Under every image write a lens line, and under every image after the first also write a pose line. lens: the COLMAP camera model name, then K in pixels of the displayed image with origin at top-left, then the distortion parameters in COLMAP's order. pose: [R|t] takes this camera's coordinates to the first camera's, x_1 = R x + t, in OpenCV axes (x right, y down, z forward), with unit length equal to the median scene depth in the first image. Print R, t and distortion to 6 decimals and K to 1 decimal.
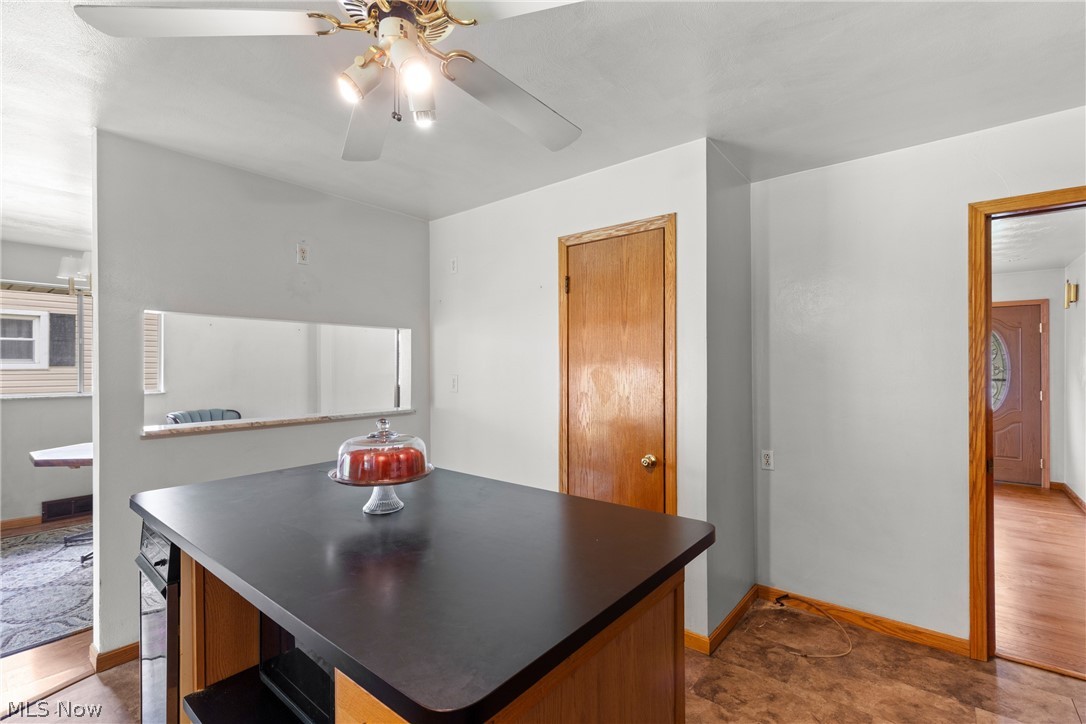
lens RADIAL K [[488.5, 0, 543.5], [0, 488.5, 366.1], [0, 0, 1]] dist [0.006689, 0.000139]
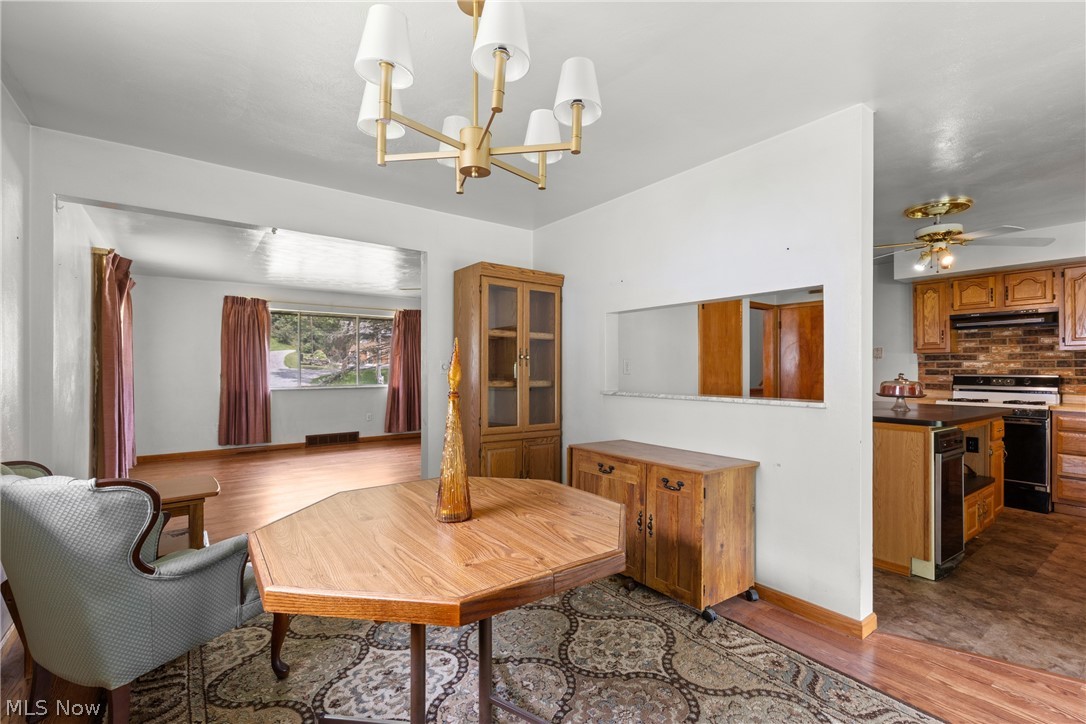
lens RADIAL K [[488.5, 0, 543.5], [0, 488.5, 366.1], [0, 0, 1]] dist [0.006689, 0.000139]
pose [[0.241688, 0.009313, 0.970309, -0.924097], [-0.009725, 0.999927, -0.007175, 0.030110], [-0.970305, -0.007702, 0.241761, 0.631109]]
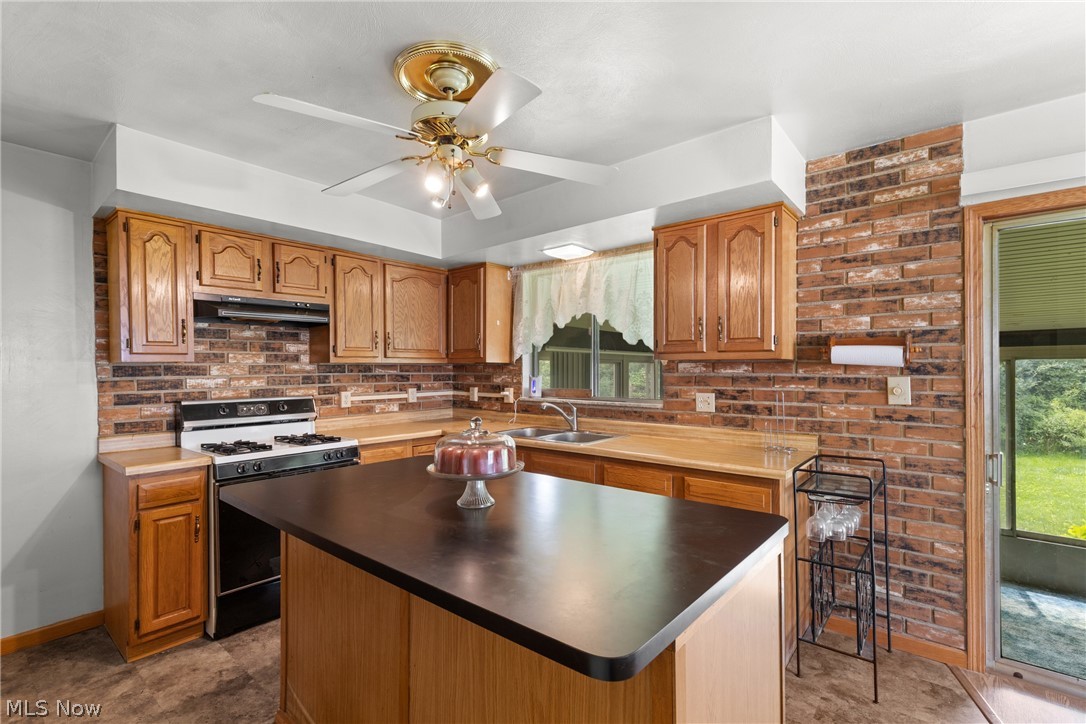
lens RADIAL K [[488.5, 0, 543.5], [0, 488.5, 366.1], [0, 0, 1]] dist [0.006689, 0.000139]
pose [[-0.999881, 0.009657, 0.012001, -0.143084], [0.009522, 0.999891, -0.011263, 0.001302], [-0.012109, -0.011148, -0.999865, 0.599908]]
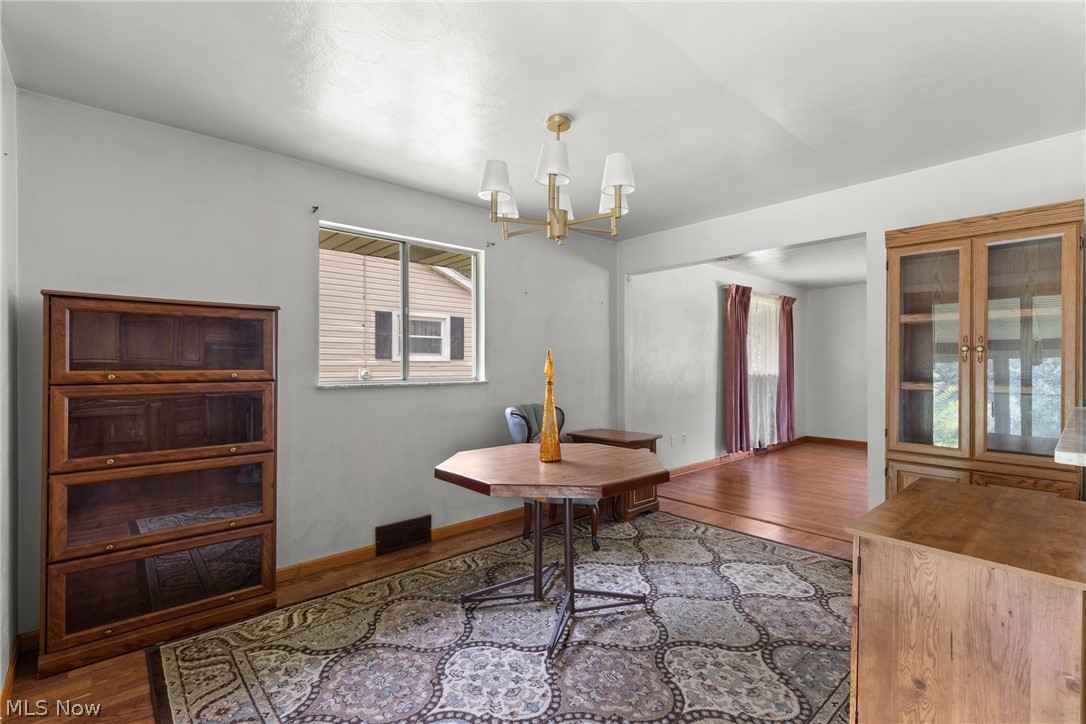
lens RADIAL K [[488.5, 0, 543.5], [0, 488.5, 366.1], [0, 0, 1]] dist [0.006689, 0.000139]
pose [[0.988283, 0.002460, -0.152611, -0.570258], [-0.001455, 0.999976, 0.006701, 0.026197], [0.152624, -0.006401, 0.988264, 0.274351]]
